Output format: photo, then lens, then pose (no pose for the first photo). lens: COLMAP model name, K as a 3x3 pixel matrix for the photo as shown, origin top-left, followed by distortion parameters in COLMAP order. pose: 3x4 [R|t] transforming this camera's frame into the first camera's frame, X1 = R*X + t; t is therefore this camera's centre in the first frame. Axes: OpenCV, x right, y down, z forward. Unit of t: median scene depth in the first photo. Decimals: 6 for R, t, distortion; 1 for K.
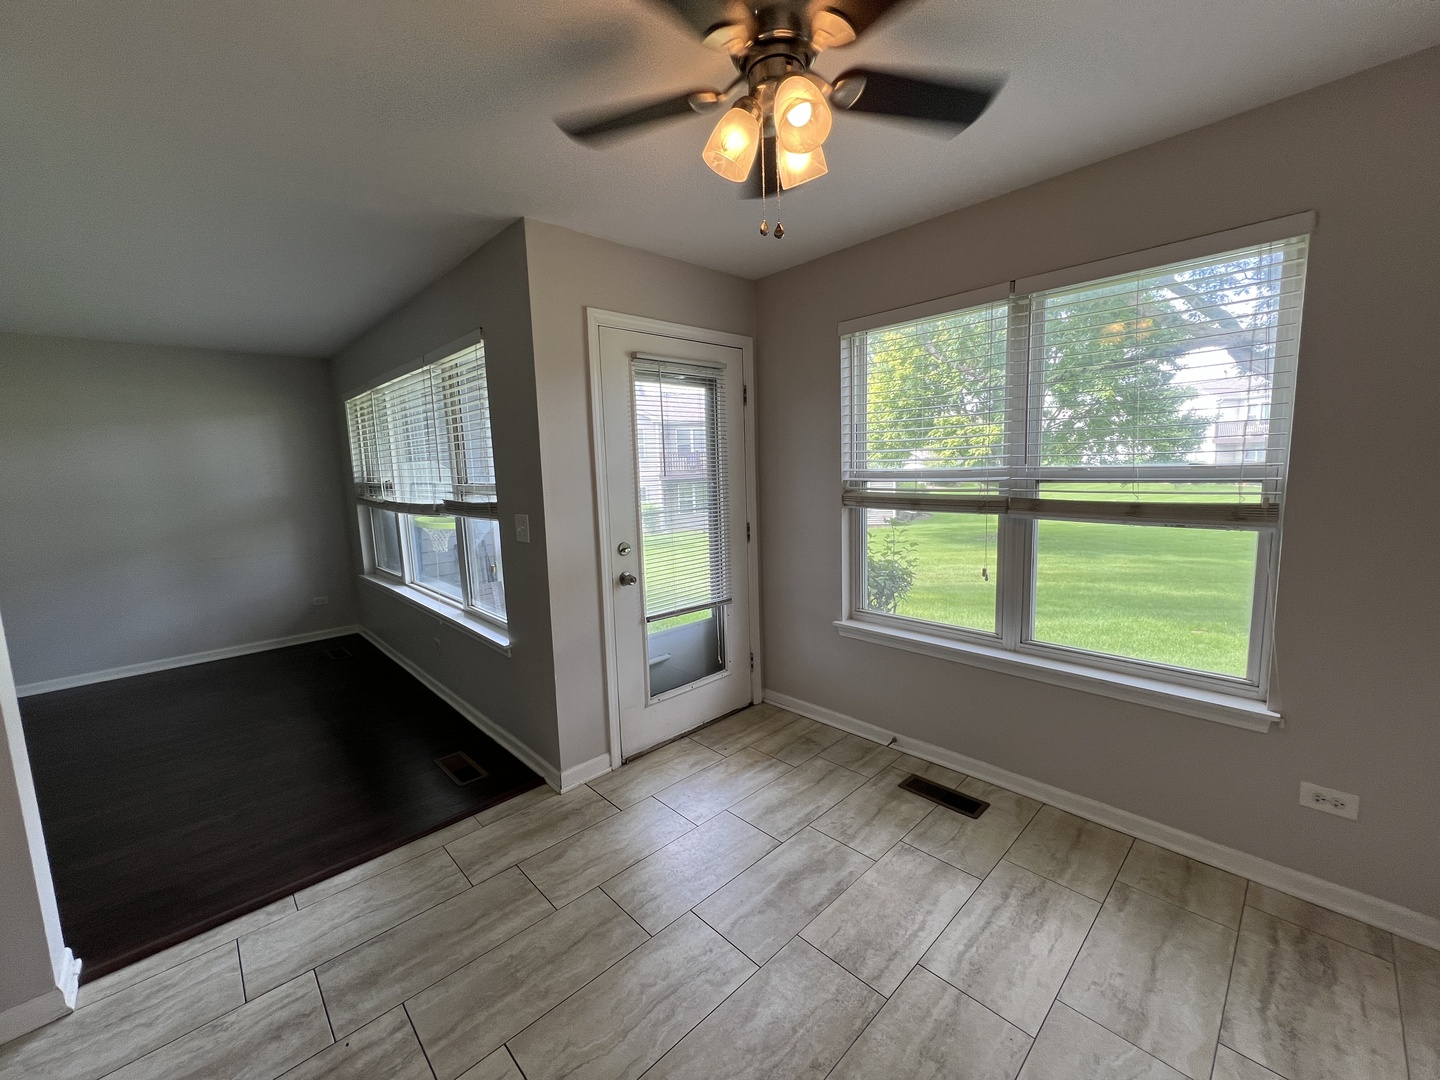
lens RADIAL K [[574.7, 0, 719.9], [0, 574.7, 539.9], [0, 0, 1]] dist [-0.001057, -0.000339]
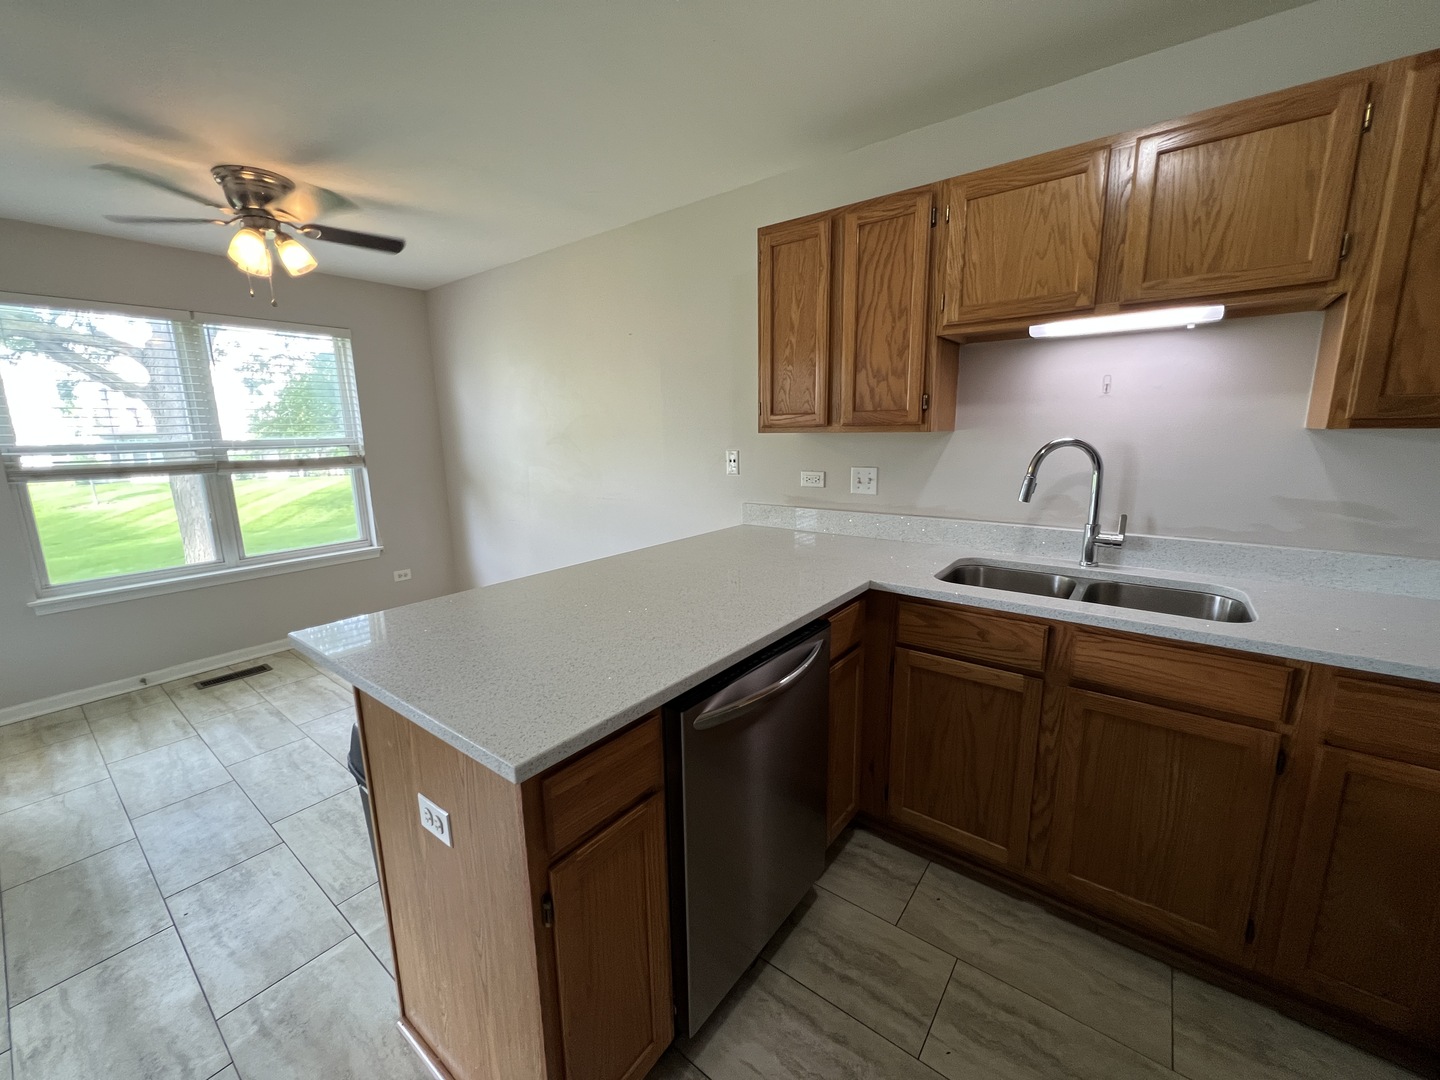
lens RADIAL K [[574.7, 0, 717.1], [0, 574.7, 540.2], [0, 0, 1]] dist [-0.001057, -0.000339]
pose [[-0.147594, -0.157395, 0.976444, -1.242146], [0.149467, 0.972368, 0.179331, 0.055843], [-0.977689, 0.172415, -0.119991, -0.039598]]
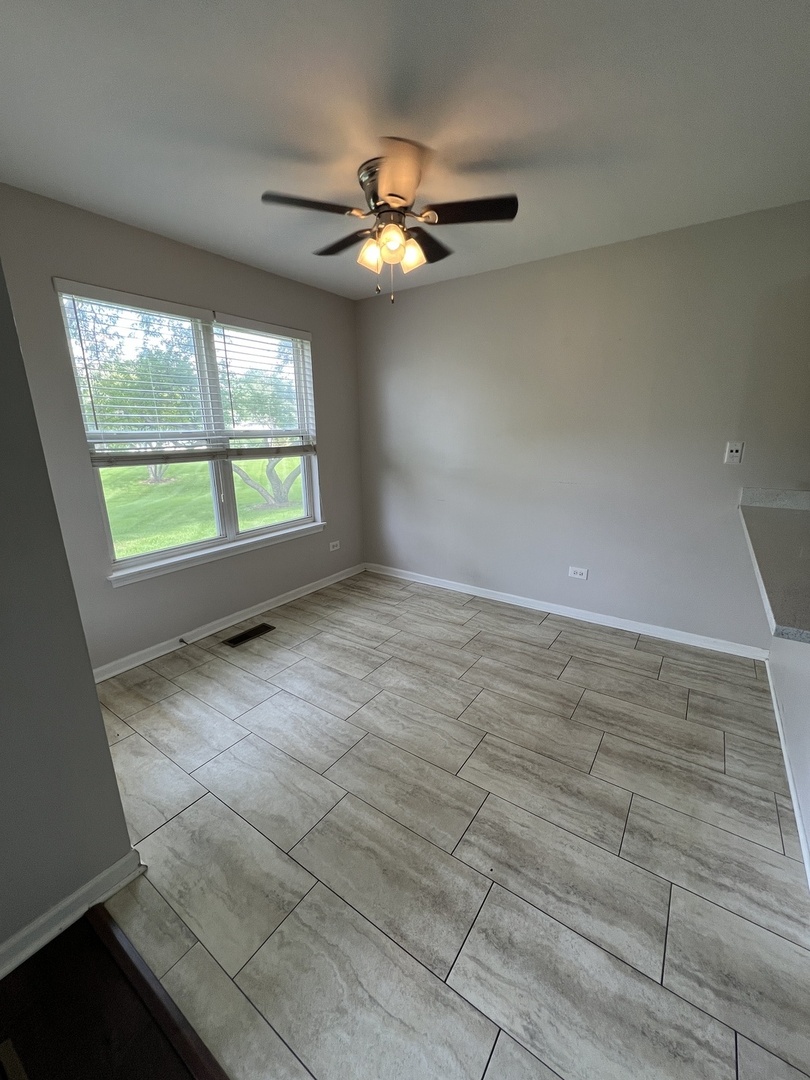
lens RADIAL K [[431.1, 0, 405.6], [0, 431.1, 543.5], [0, 0, 1]] dist [-0.001057, -0.000339]
pose [[-0.197989, -0.228050, 0.953307, -0.919593], [0.141828, 0.955660, 0.258069, -0.064871], [-0.969889, 0.186300, -0.156866, 0.810163]]
